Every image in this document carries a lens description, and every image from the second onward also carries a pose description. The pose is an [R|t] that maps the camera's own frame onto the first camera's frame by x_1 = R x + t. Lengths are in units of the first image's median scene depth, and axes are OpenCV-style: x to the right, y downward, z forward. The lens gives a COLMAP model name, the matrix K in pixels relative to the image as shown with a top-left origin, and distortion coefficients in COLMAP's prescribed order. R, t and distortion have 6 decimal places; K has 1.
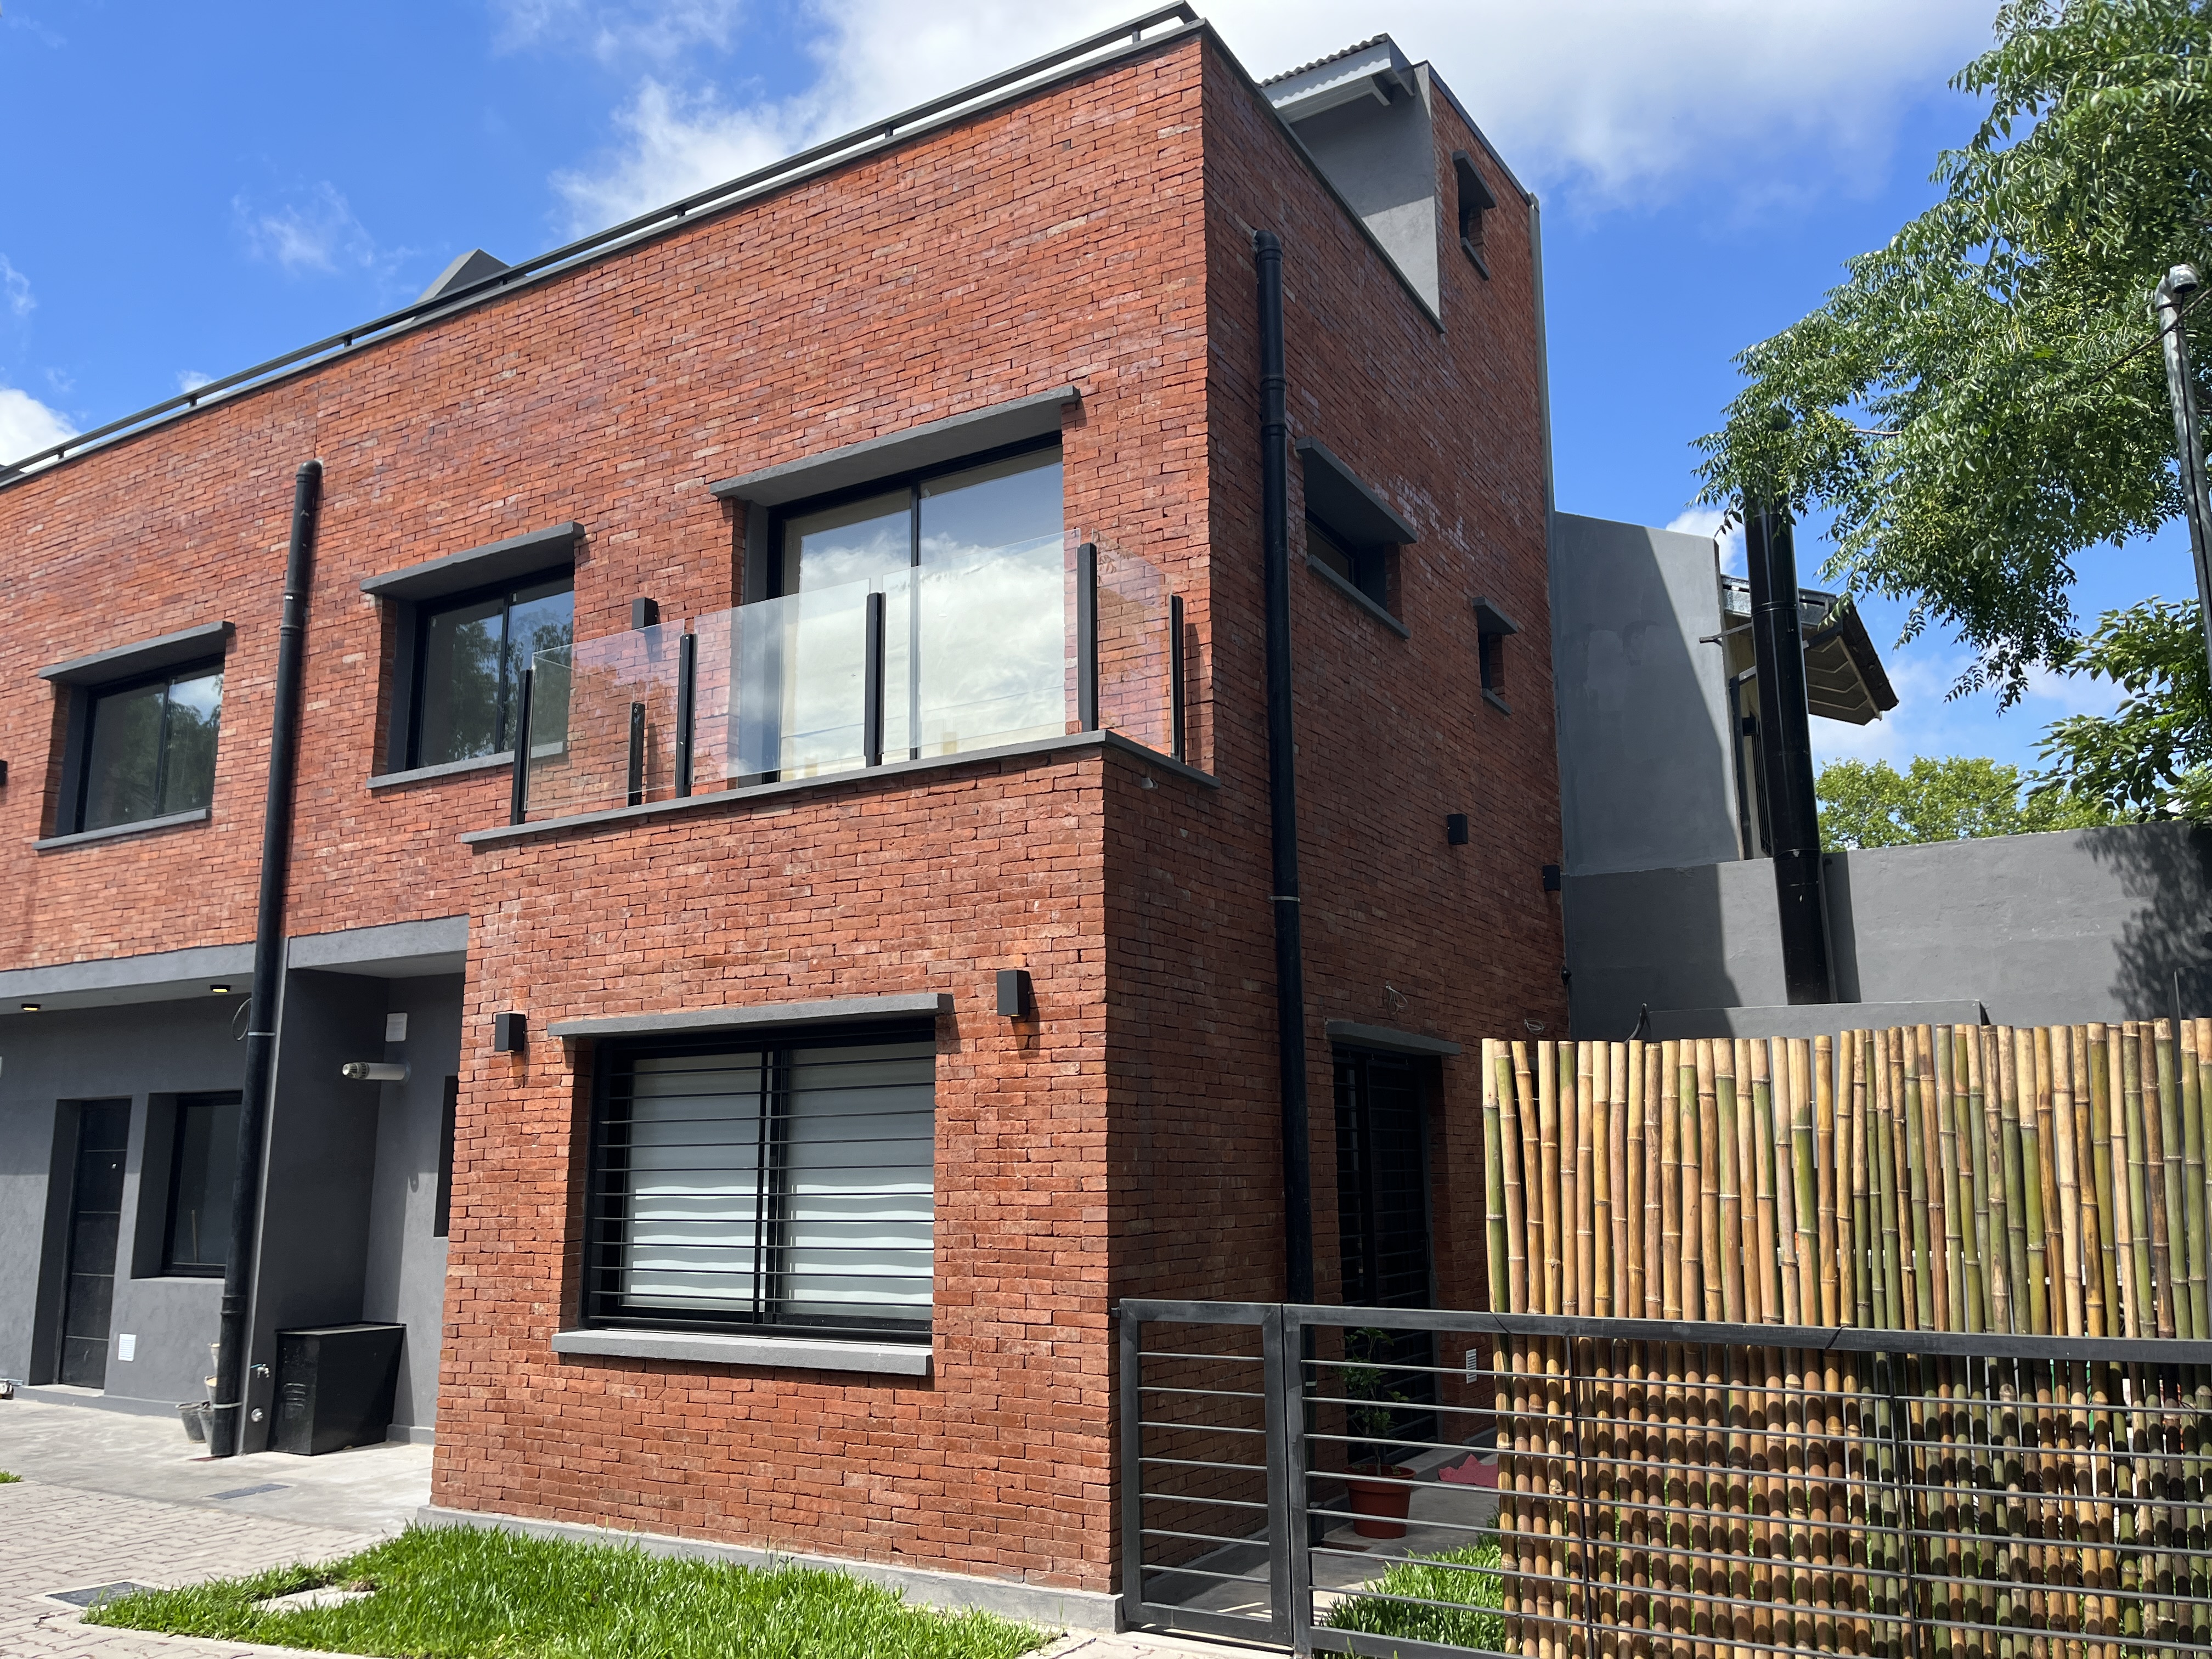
lens RADIAL K [[1766.2, 0, 1037.6], [0, 1766.2, 804.1], [0, 0, 1]] dist [0.057454, -0.079302]
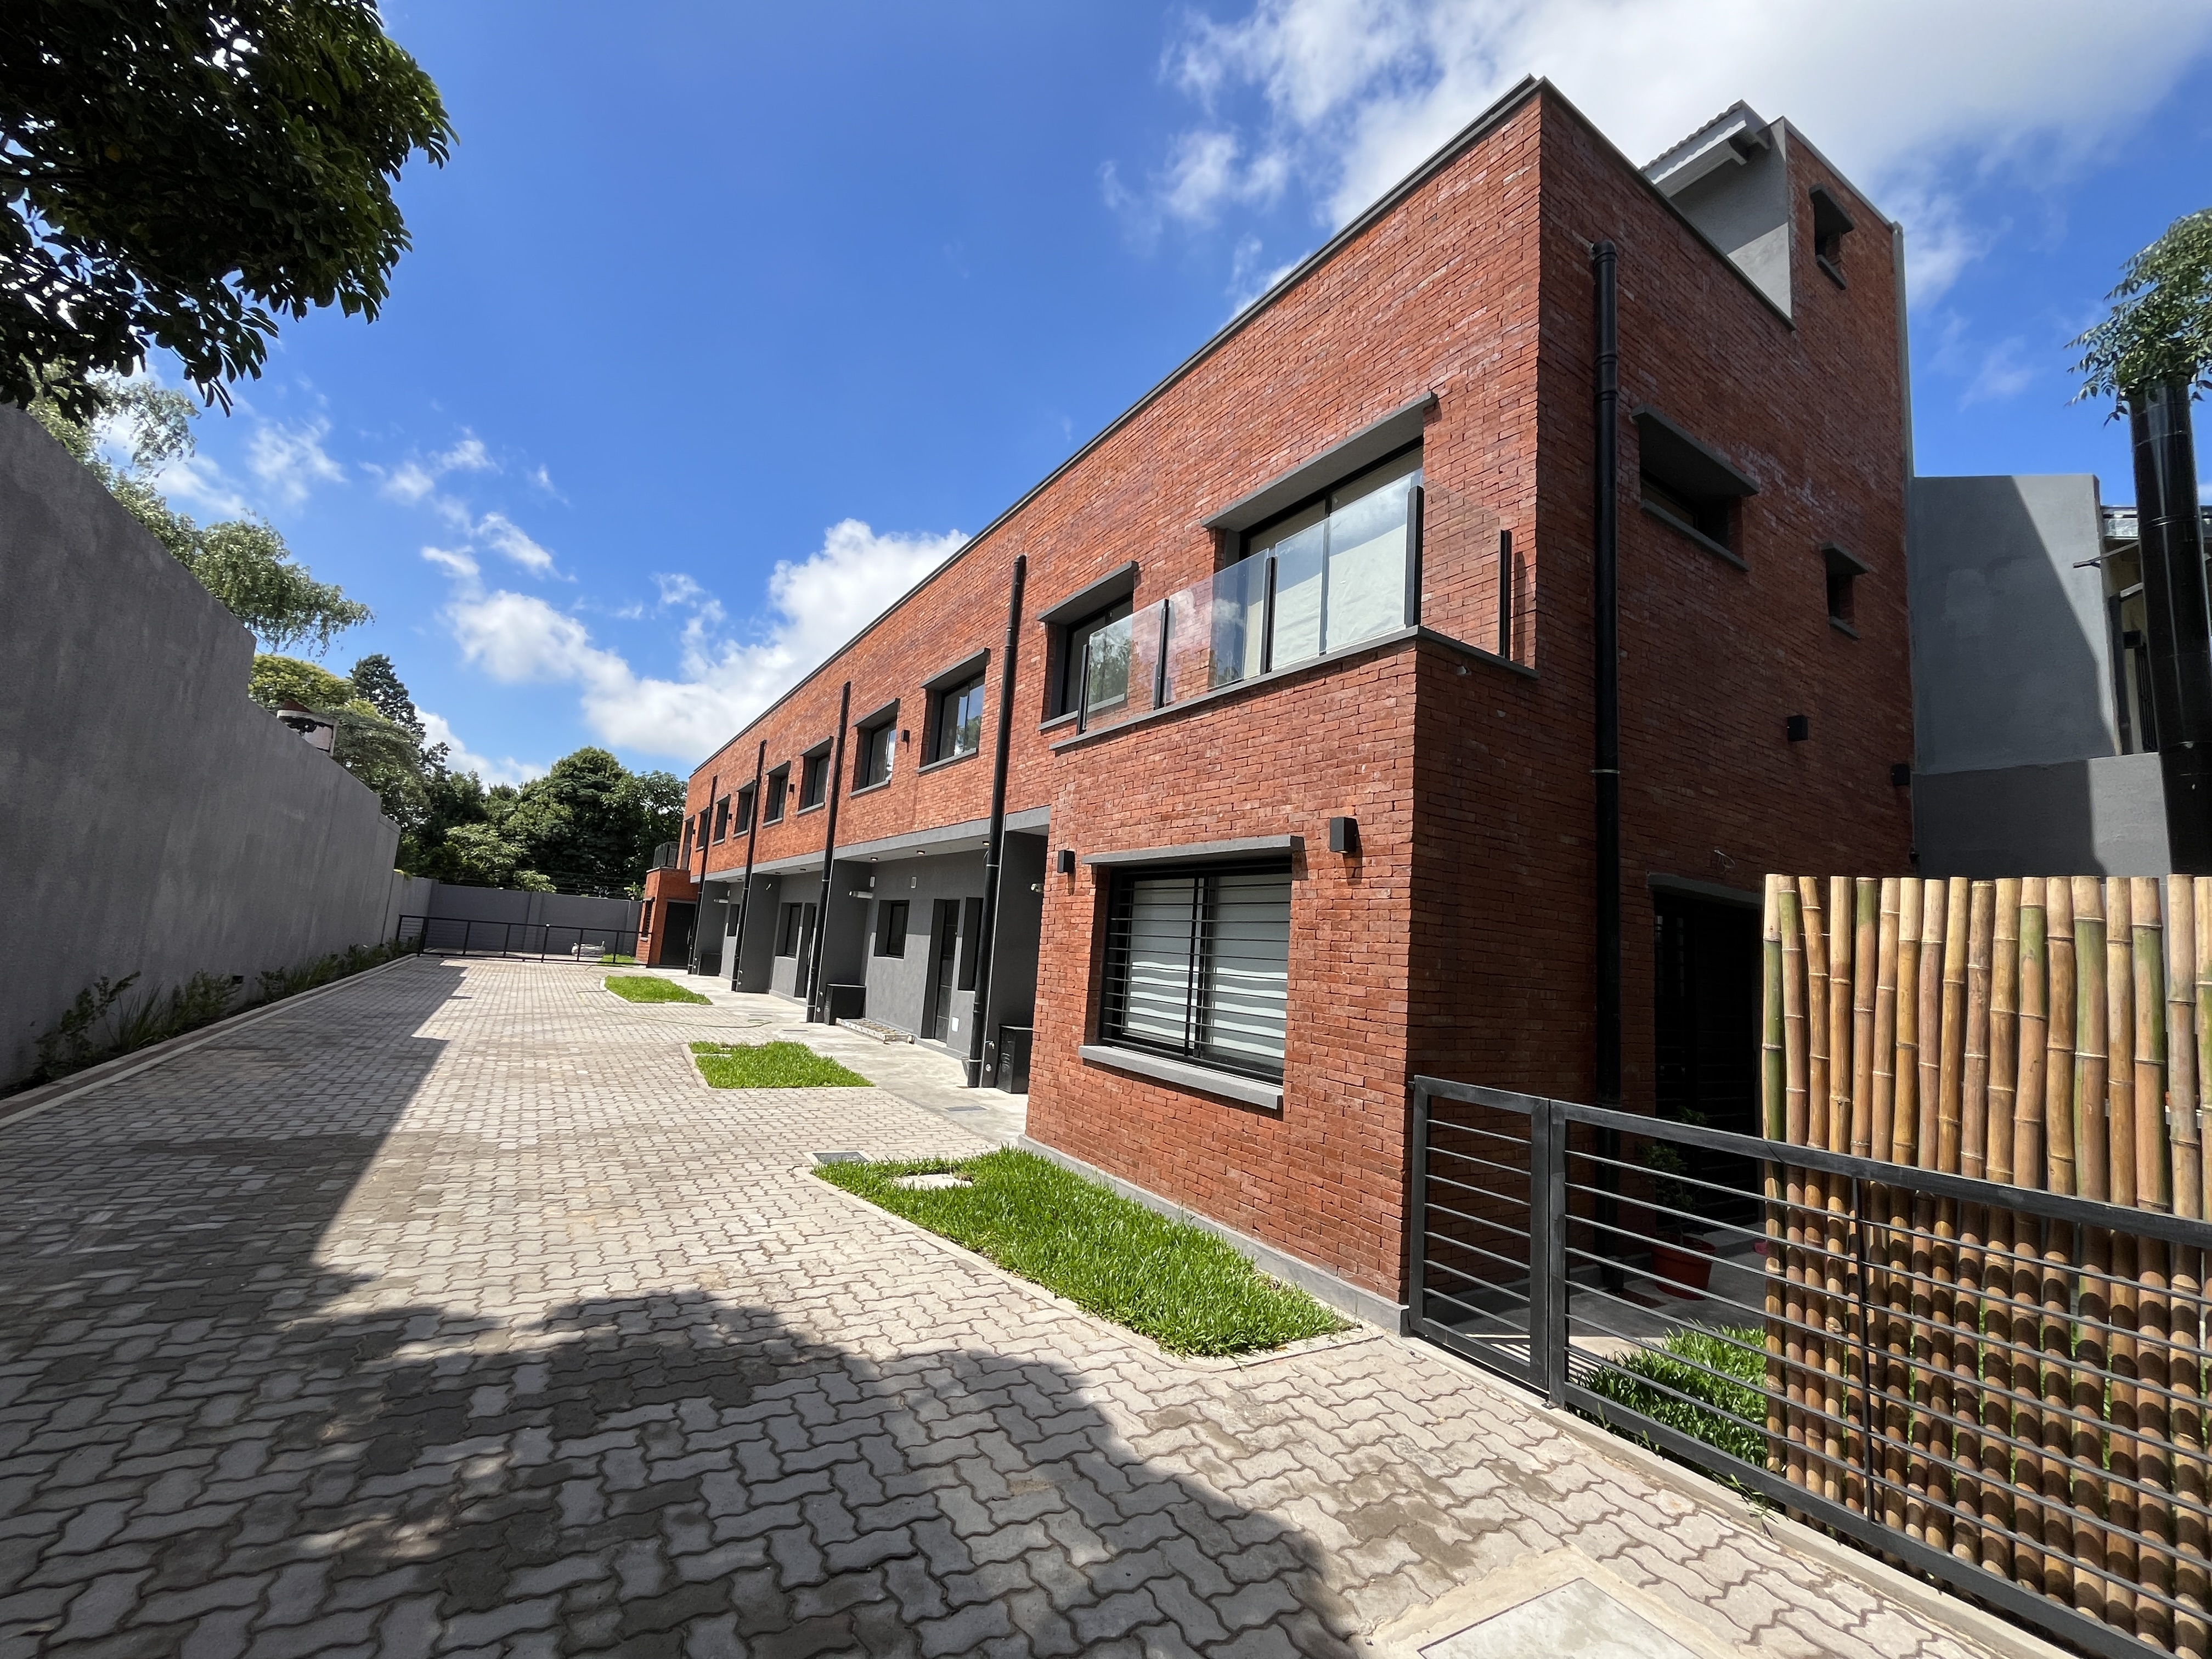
lens RADIAL K [[910.3, 0, 1081.1], [0, 910.3, 817.9], [0, 0, 1]] dist [-0.002533, -0.000899]
pose [[0.889675, 0.009277, -0.456500, 0.109659], [0.010087, 0.999150, 0.039963, 0.059272], [0.456483, -0.040159, 0.888825, 0.280962]]
